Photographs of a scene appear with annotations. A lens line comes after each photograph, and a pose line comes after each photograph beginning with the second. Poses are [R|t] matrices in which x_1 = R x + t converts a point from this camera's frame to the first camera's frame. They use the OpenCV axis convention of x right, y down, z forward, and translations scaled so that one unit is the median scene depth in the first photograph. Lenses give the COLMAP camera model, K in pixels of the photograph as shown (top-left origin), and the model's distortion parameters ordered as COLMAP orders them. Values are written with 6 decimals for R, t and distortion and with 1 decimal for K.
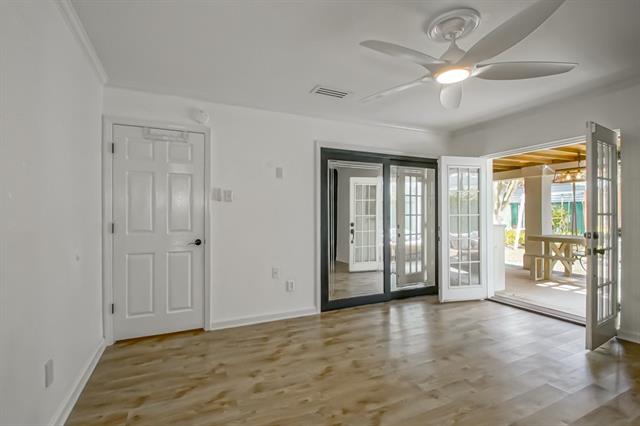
lens RADIAL K [[293.6, 0, 315.3], [0, 293.6, 211.3], [0, 0, 1]] dist [-0.003141, -0.000351]
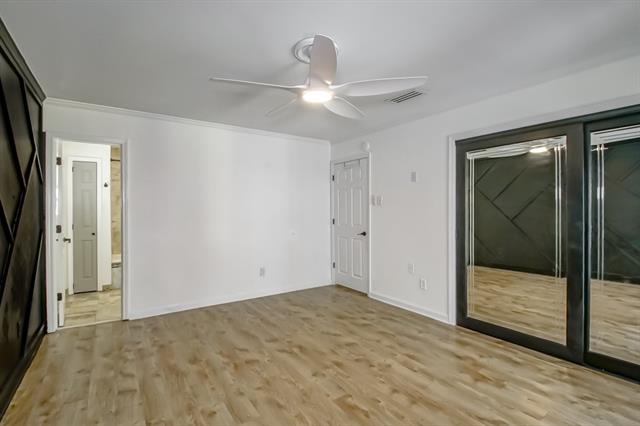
lens RADIAL K [[293.6, 0, 315.3], [0, 293.6, 211.3], [0, 0, 1]] dist [-0.003141, -0.000351]
pose [[0.178162, 0.005744, -0.983984, 1.046855], [0.017233, 0.999811, 0.008957, -0.024510], [0.983850, -0.018552, 0.178030, 0.536743]]
